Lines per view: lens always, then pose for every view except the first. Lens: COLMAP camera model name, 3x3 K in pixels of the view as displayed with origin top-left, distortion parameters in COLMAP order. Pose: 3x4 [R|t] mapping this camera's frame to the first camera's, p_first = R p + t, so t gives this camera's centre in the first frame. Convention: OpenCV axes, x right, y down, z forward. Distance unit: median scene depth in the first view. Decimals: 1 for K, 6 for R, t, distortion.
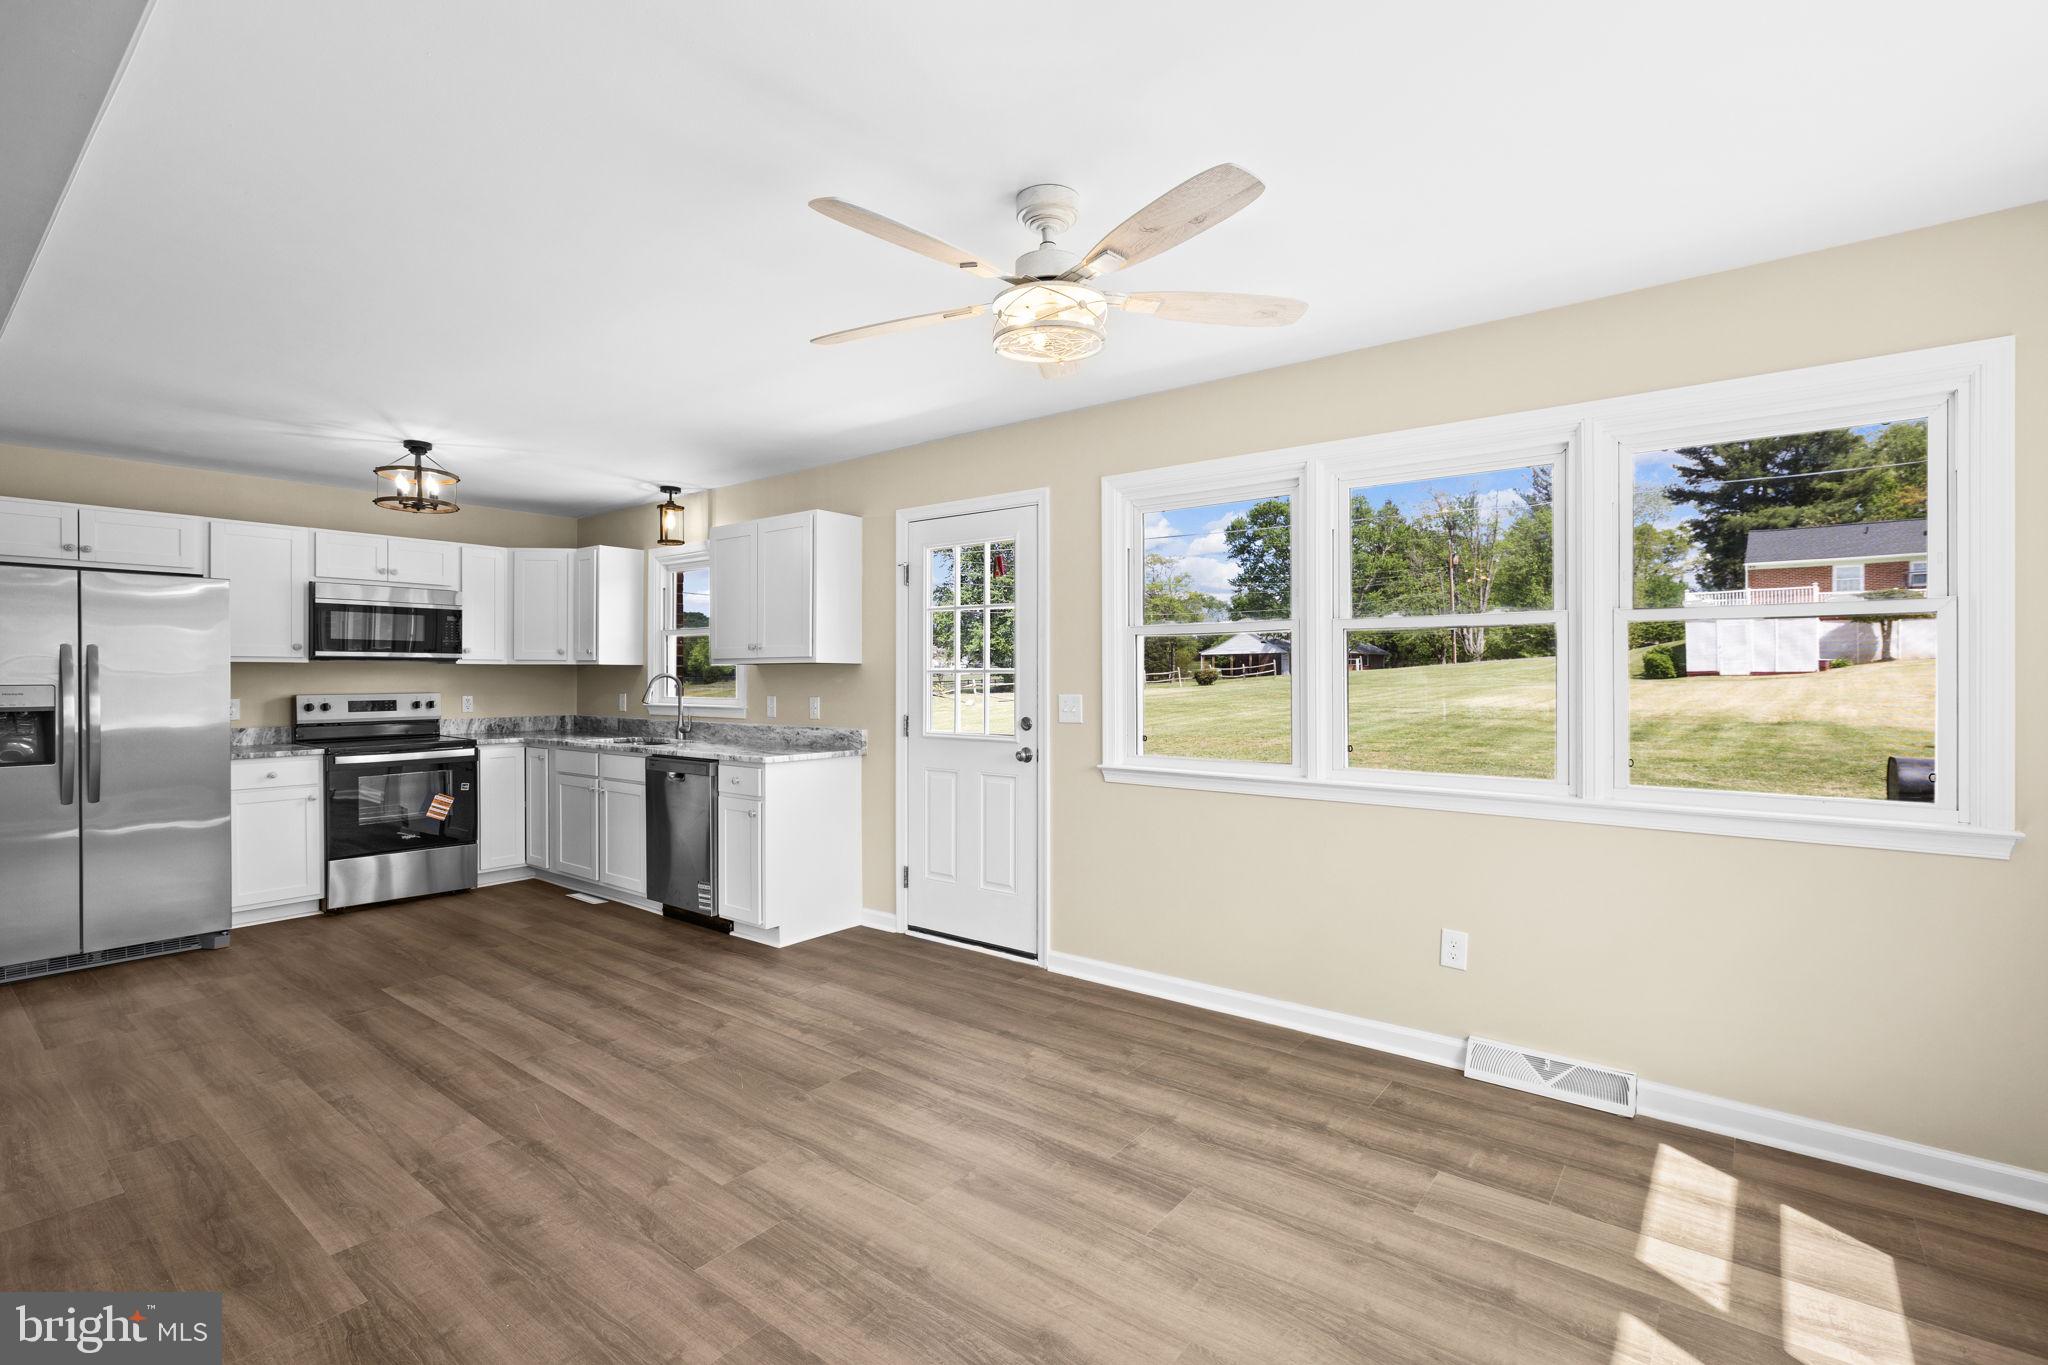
lens RADIAL K [[932.4, 0, 1022.9], [0, 932.4, 677.8], [0, 0, 1]] dist [0.000173, 0.000240]
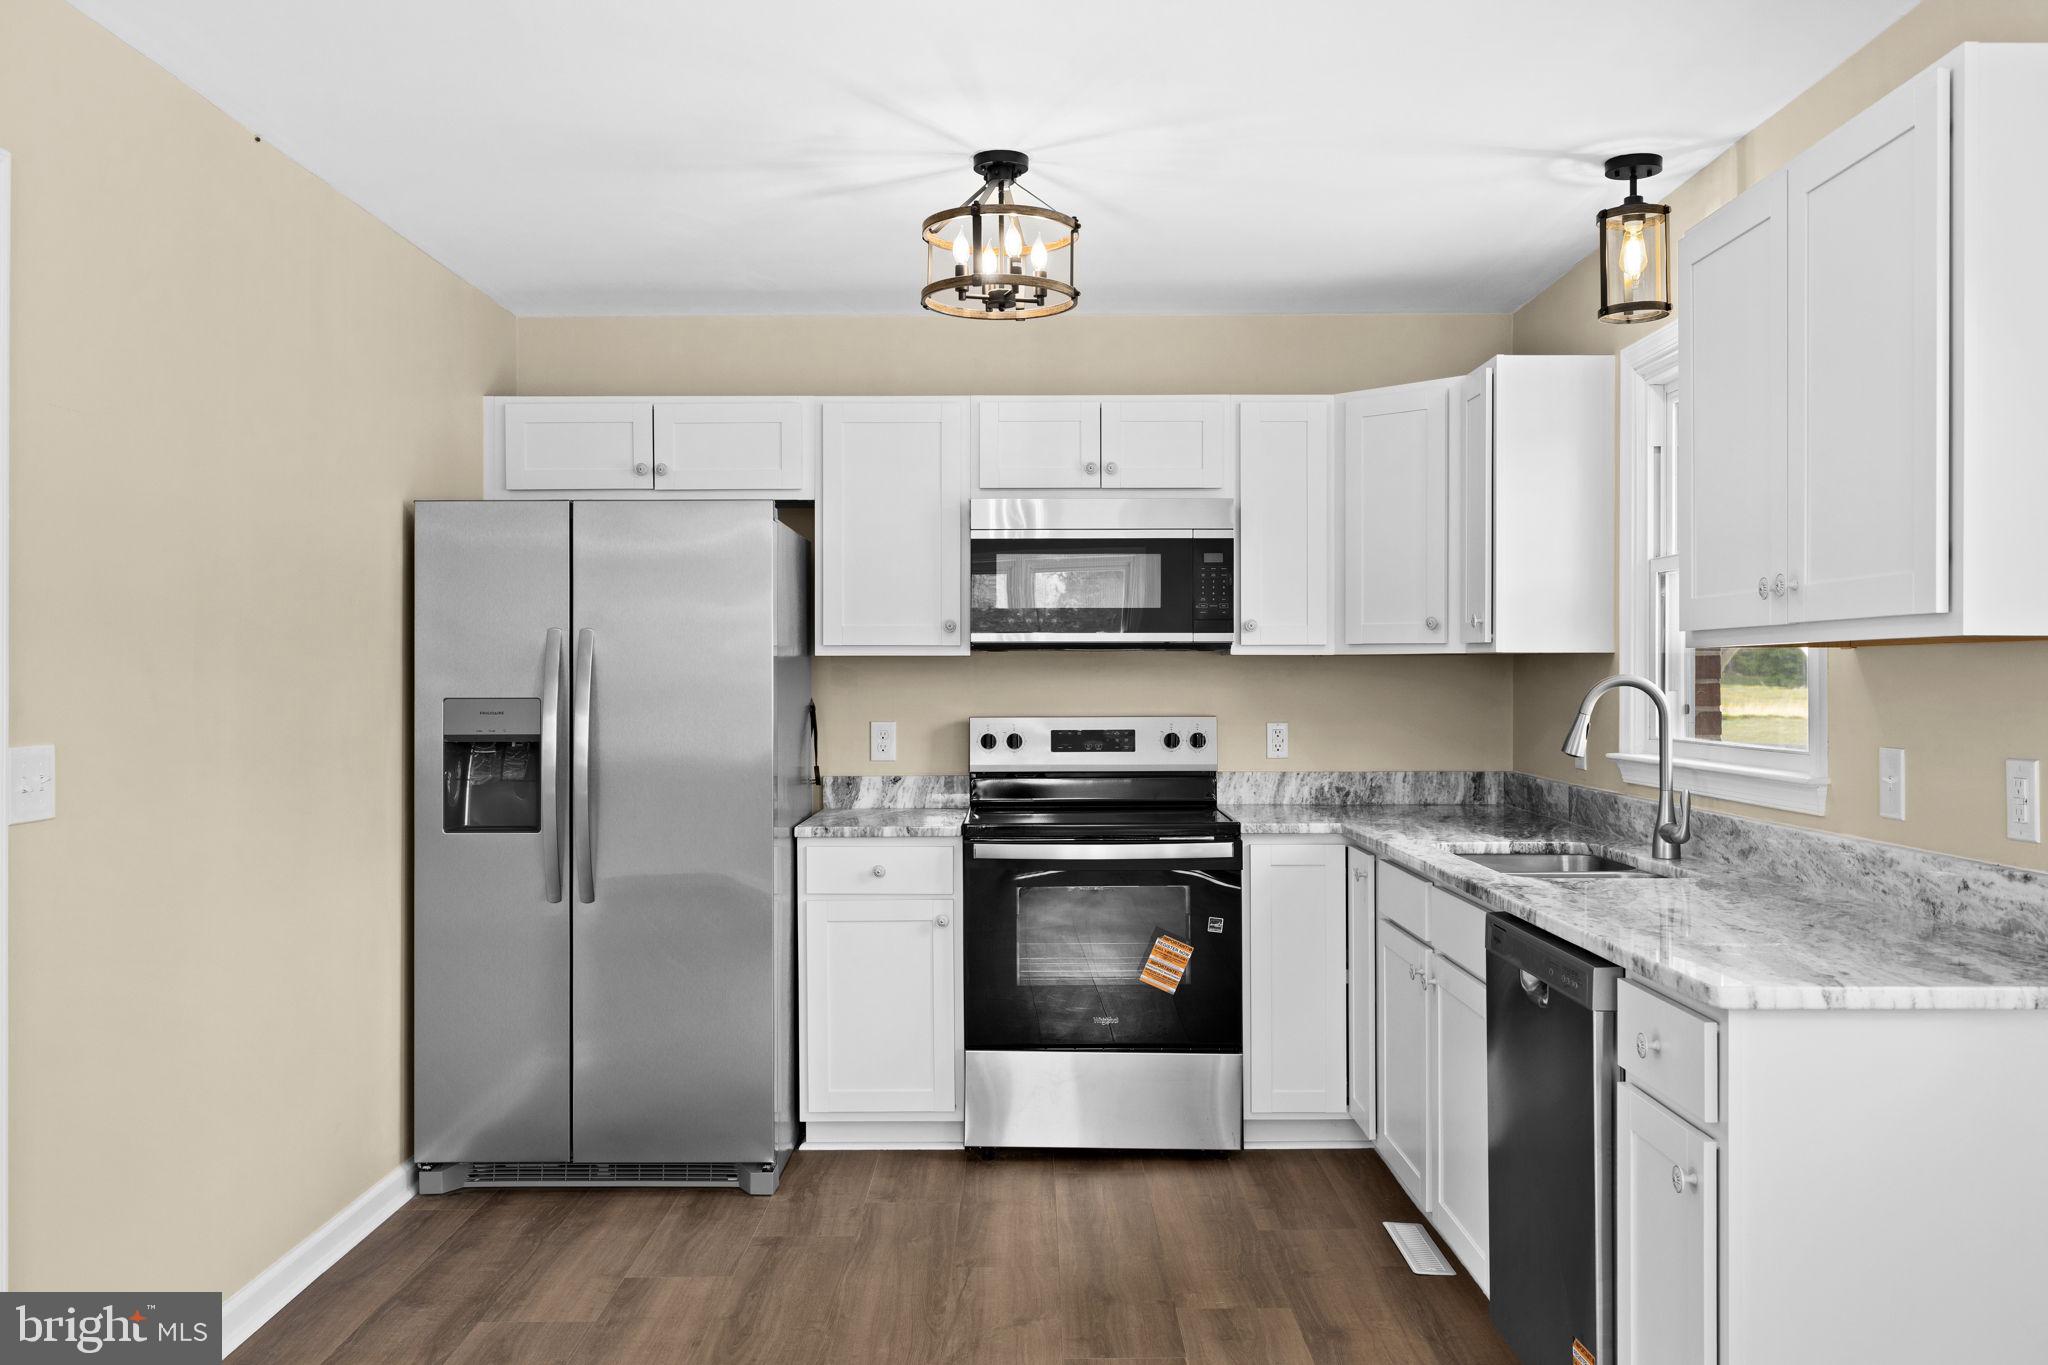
lens RADIAL K [[1592.6, 0, 1119.2], [0, 1592.6, 675.6], [0, 0, 1]] dist [-0.001555, 0.002645]
pose [[0.615805, -0.000912, -0.787898, -0.015474], [0.000106, 0.999999, -0.001076, -0.003965], [0.787899, 0.000579, 0.615804, 0.482940]]
